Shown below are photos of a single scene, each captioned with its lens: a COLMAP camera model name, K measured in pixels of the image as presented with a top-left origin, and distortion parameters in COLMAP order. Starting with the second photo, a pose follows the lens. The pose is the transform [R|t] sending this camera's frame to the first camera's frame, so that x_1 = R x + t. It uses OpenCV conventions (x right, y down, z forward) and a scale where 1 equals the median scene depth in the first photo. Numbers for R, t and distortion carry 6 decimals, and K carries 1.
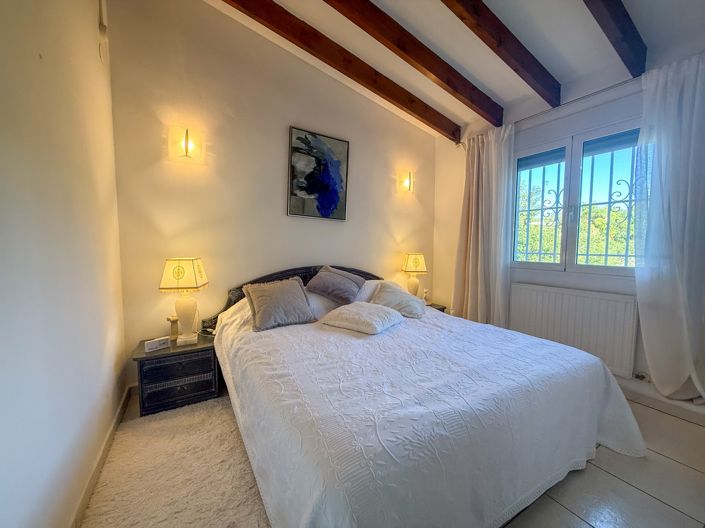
lens RADIAL K [[280.7, 0, 353.4], [0, 280.7, 261.9], [0, 0, 1]] dist [0.003946, 0.000146]
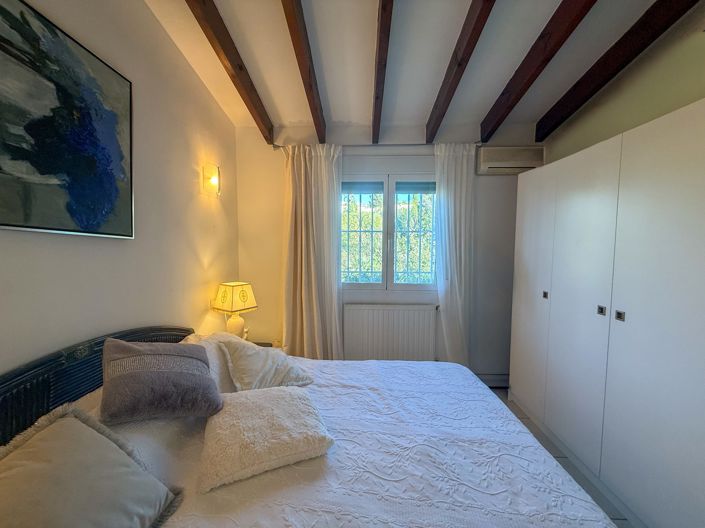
lens RADIAL K [[280.7, 0, 352.7], [0, 280.7, 262.4], [0, 0, 1]] dist [0.003946, 0.000146]
pose [[0.553261, -0.049958, 0.831509, -0.249523], [0.049411, 0.998411, 0.027108, -0.103924], [-0.831541, 0.026088, 0.554850, 0.420761]]
